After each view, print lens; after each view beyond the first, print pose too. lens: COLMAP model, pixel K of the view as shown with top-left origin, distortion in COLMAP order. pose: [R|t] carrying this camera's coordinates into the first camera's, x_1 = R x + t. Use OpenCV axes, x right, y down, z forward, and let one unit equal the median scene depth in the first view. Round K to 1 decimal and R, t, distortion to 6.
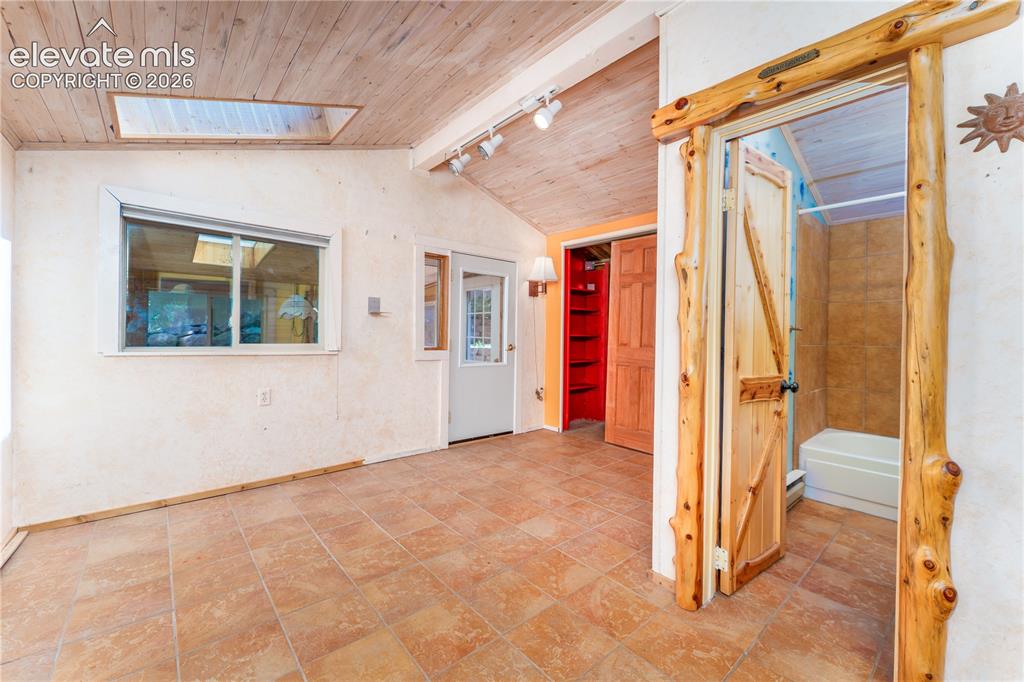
lens RADIAL K [[412.1, 0, 508.1], [0, 412.1, 337.4], [0, 0, 1]] dist [-0.004427, -0.000147]
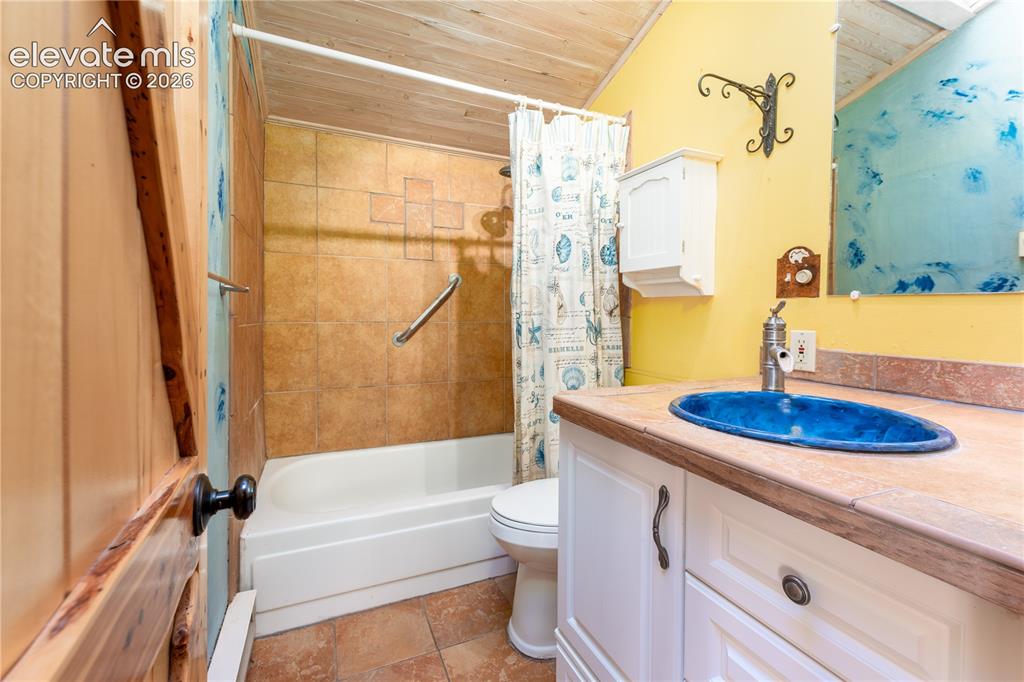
lens RADIAL K [[412.1, 0, 485.6], [0, 412.1, 317.5], [0, 0, 1]] dist [-0.004427, -0.000147]
pose [[0.307360, -0.022181, 0.951335, 0.330813], [0.003628, 0.999748, 0.022137, -0.000681], [-0.951586, -0.003352, 0.307363, 0.552033]]
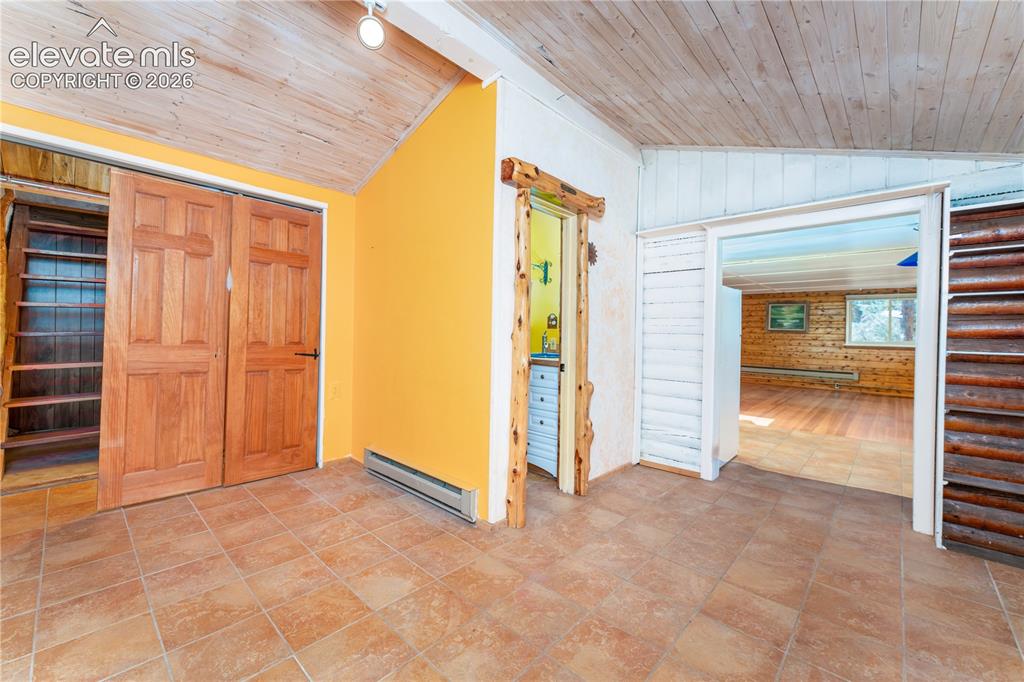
lens RADIAL K [[412.1, 0, 506.7], [0, 412.1, 331.2], [0, 0, 1]] dist [-0.004427, -0.000147]
pose [[-0.113616, -0.010395, 0.993470, -0.545145], [-0.011064, 0.999896, 0.009197, -0.013013], [-0.993463, -0.009947, -0.113719, 0.693087]]
